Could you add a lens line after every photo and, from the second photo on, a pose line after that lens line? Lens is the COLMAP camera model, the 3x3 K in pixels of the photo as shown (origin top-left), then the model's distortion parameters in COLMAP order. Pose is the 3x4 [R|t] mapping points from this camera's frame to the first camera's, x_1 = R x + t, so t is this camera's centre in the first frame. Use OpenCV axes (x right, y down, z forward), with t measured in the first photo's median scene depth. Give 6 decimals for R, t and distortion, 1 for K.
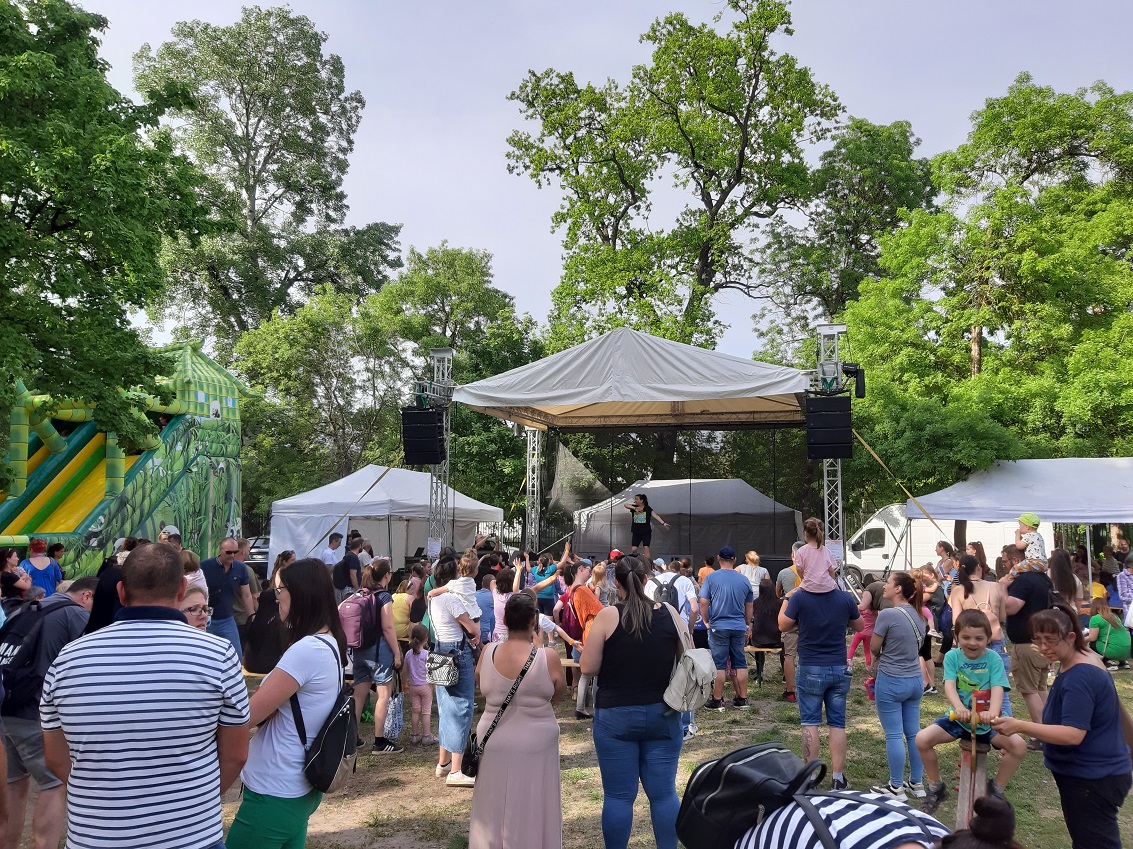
lens RADIAL K [[893.3, 0, 575.9], [0, 893.3, 435.3], [0, 0, 1]] dist [0.050554, -0.102482]
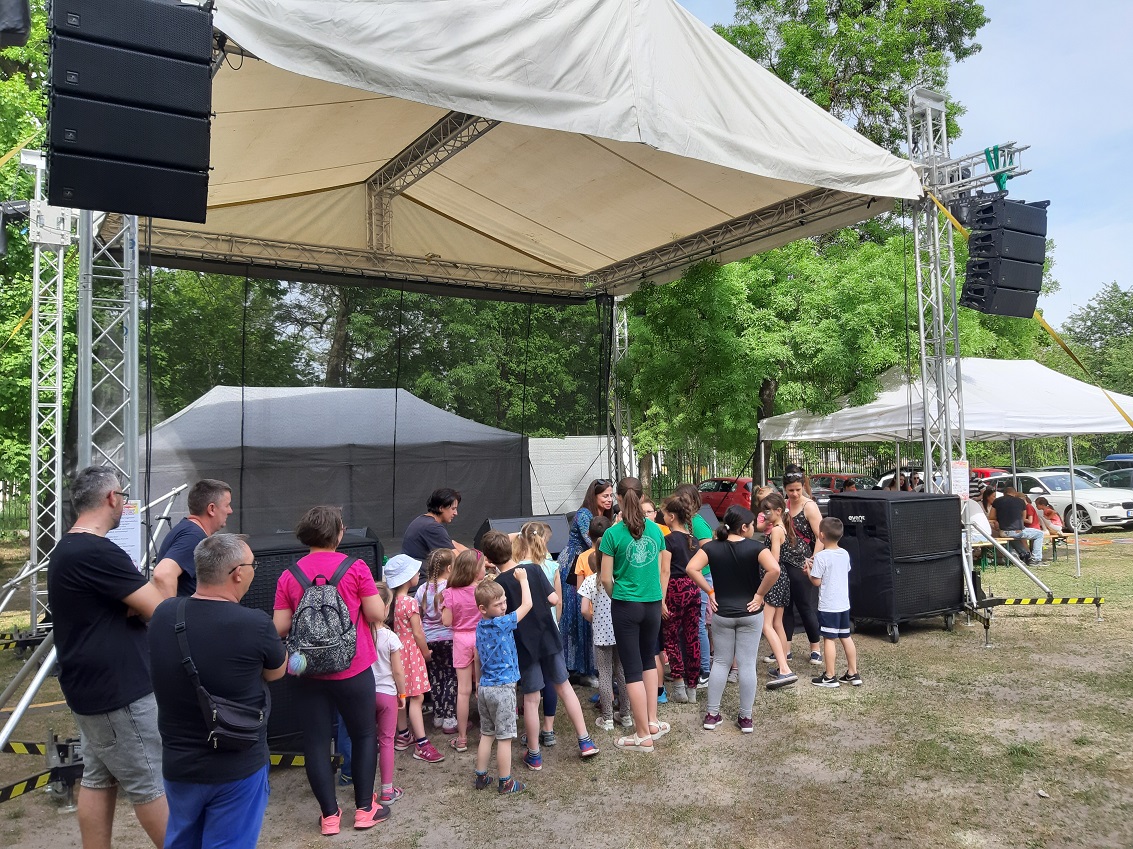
lens RADIAL K [[893.3, 0, 556.5], [0, 893.3, 419.5], [0, 0, 1]] dist [0.050554, -0.102482]
pose [[0.619984, 0.024047, 0.784246, -0.160955], [-0.038313, 0.999266, -0.000352, 0.048118], [-0.783679, -0.029828, 0.620450, 0.416540]]
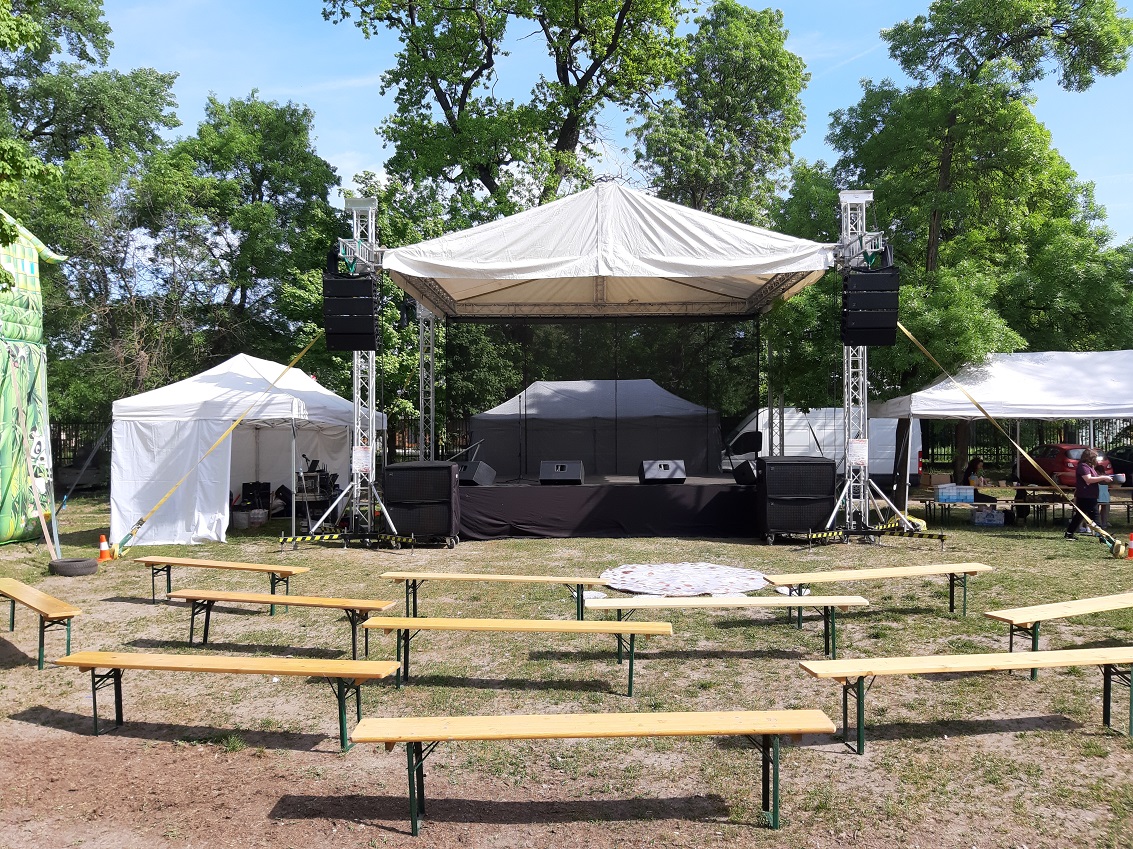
lens RADIAL K [[893.3, 0, 564.0], [0, 893.3, 423.5], [0, 0, 1]] dist [0.050554, -0.102482]
pose [[0.959244, -0.008384, 0.282455, -0.117009], [-0.014778, 0.996704, 0.079771, 0.016873], [-0.282193, -0.080694, 0.955958, 0.117979]]
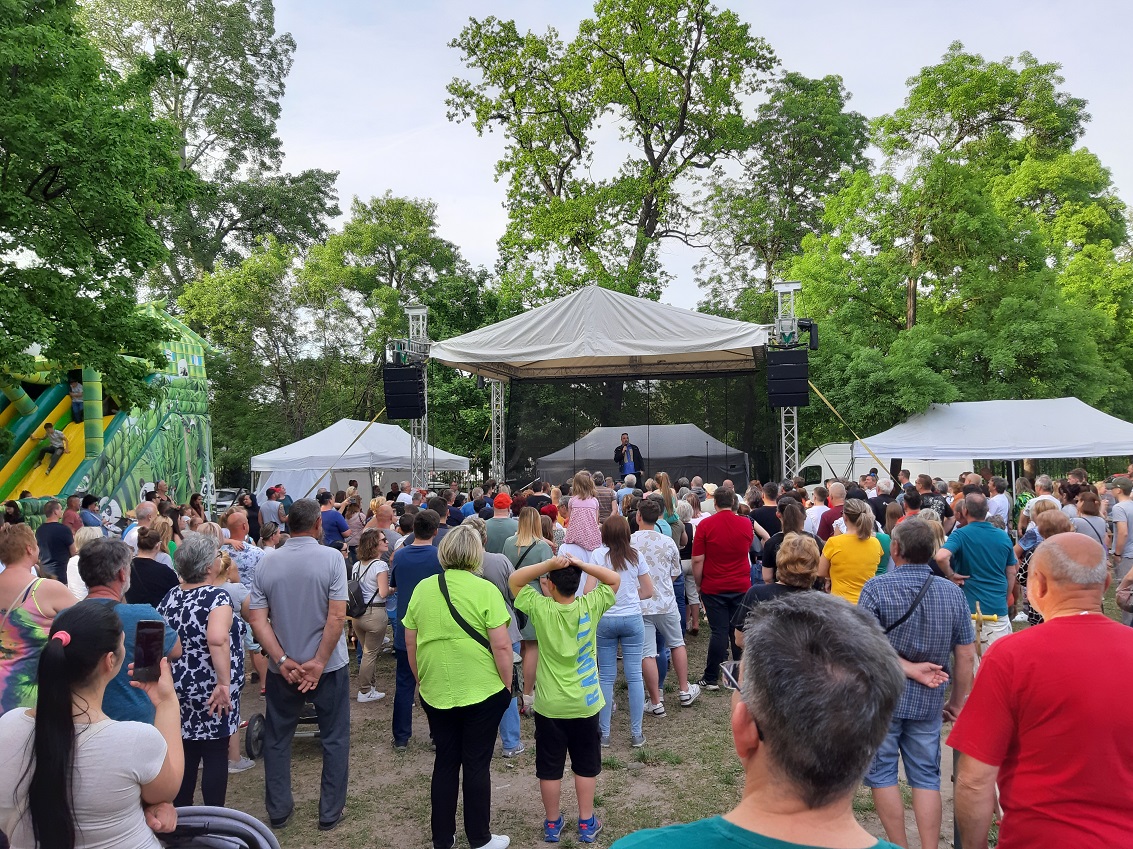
lens RADIAL K [[893.3, 0, 579.0], [0, 893.3, 431.4], [0, 0, 1]] dist [0.050554, -0.102482]
pose [[0.995715, -0.022338, 0.089740, -0.033515], [0.016863, 0.997976, 0.061313, -0.007301], [-0.090928, -0.059537, 0.994076, -0.031332]]
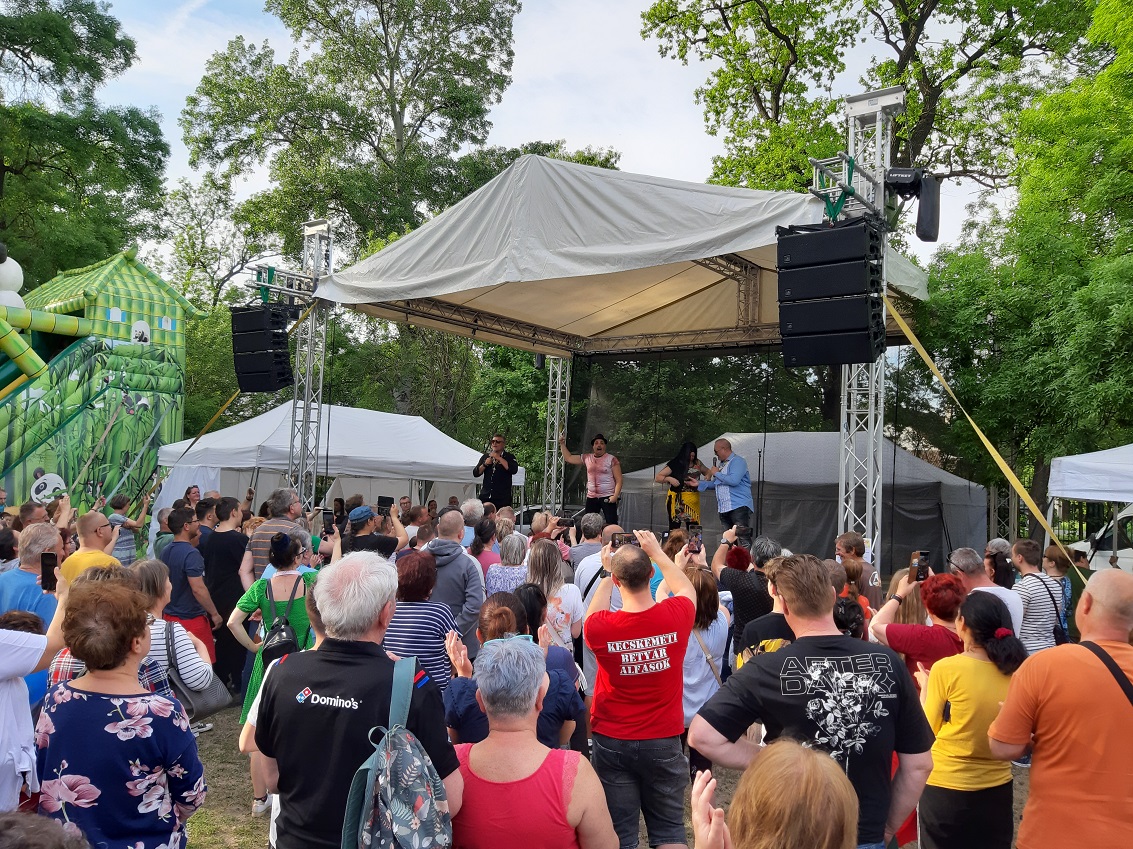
lens RADIAL K [[893.3, 0, 586.2], [0, 893.3, 426.9], [0, 0, 1]] dist [0.050554, -0.102482]
pose [[0.944441, 0.010604, -0.328511, 0.151775], [-0.002245, 0.999664, 0.025814, 0.022331], [0.328674, -0.023643, 0.944147, 0.244874]]
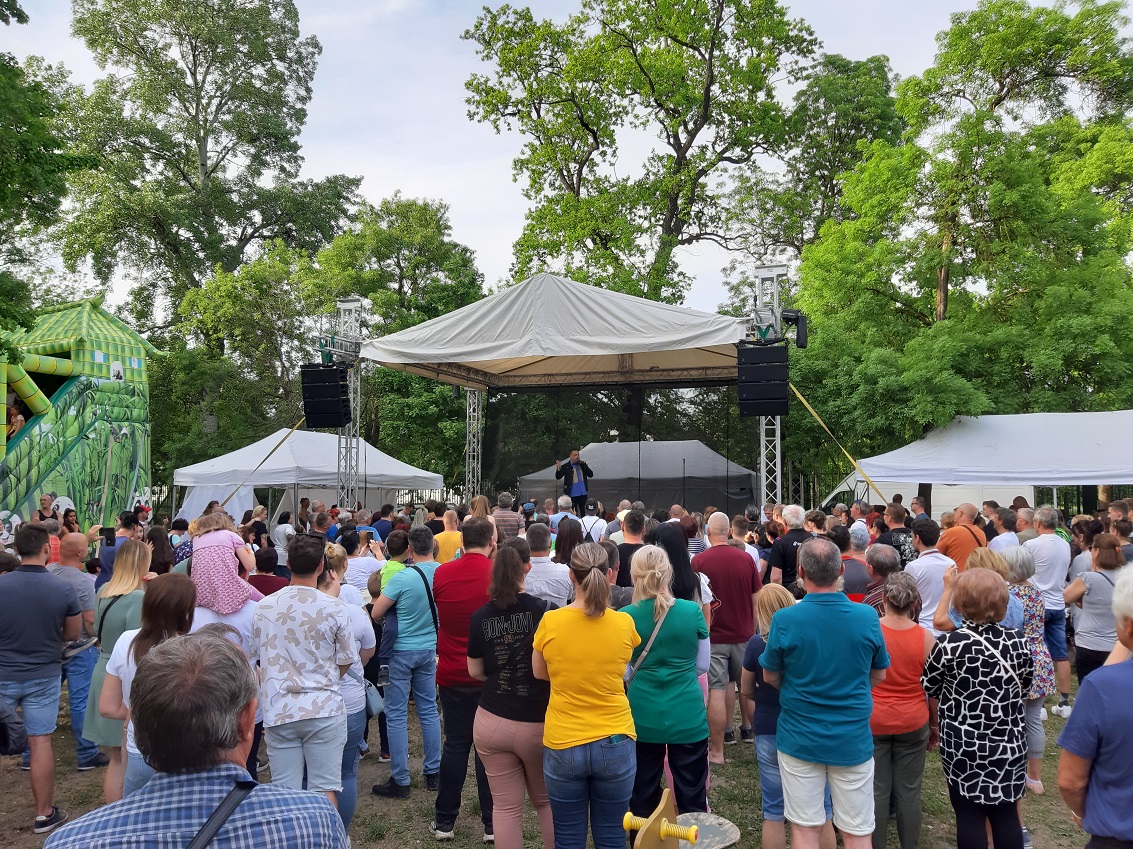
lens RADIAL K [[893.3, 0, 579.2], [0, 893.3, 426.1], [0, 0, 1]] dist [0.050554, -0.102482]
pose [[0.999939, -0.009821, -0.005105, 0.049517], [0.009974, 0.999474, 0.030869, 0.003019], [0.004800, -0.030918, 0.999510, 0.052195]]
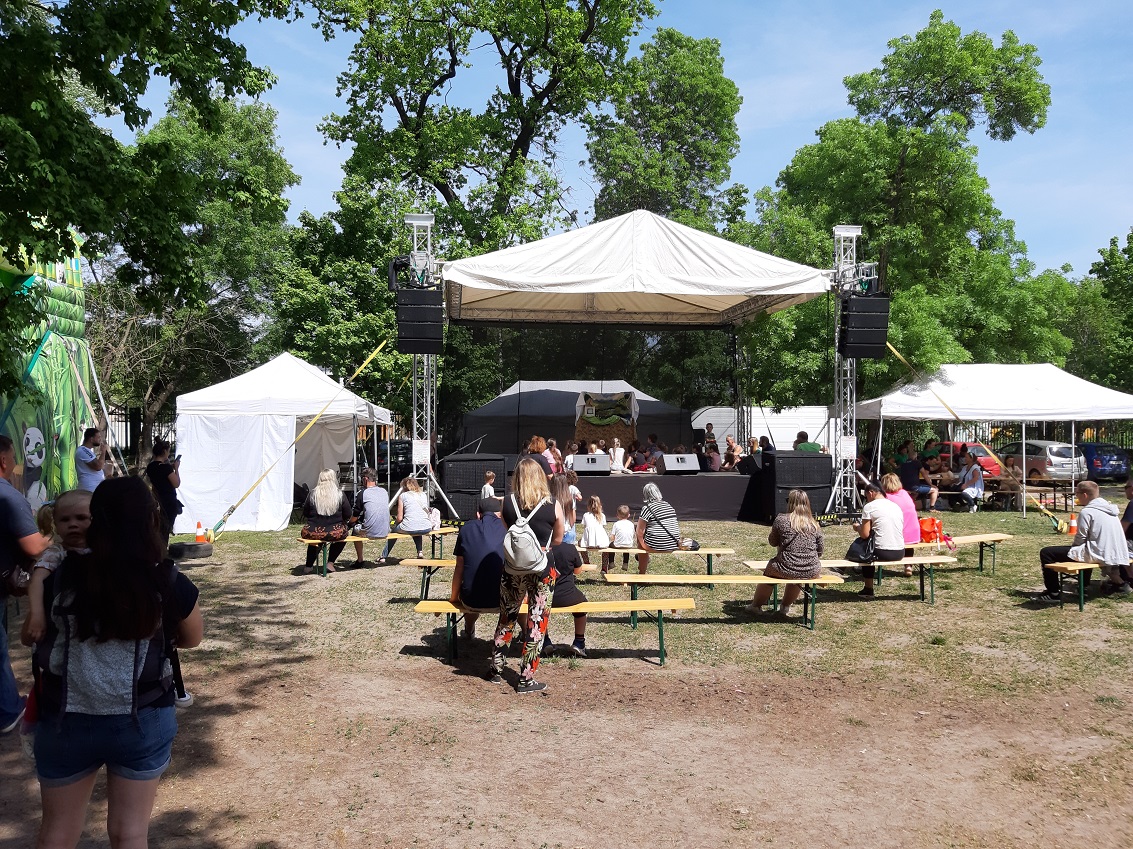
lens RADIAL K [[893.3, 0, 565.0], [0, 893.3, 426.1], [0, 0, 1]] dist [0.050554, -0.102482]
pose [[0.906591, -0.003098, 0.421999, -0.220082], [-0.035495, 0.995870, 0.083566, 0.013879], [-0.420515, -0.090739, 0.902737, 0.097999]]
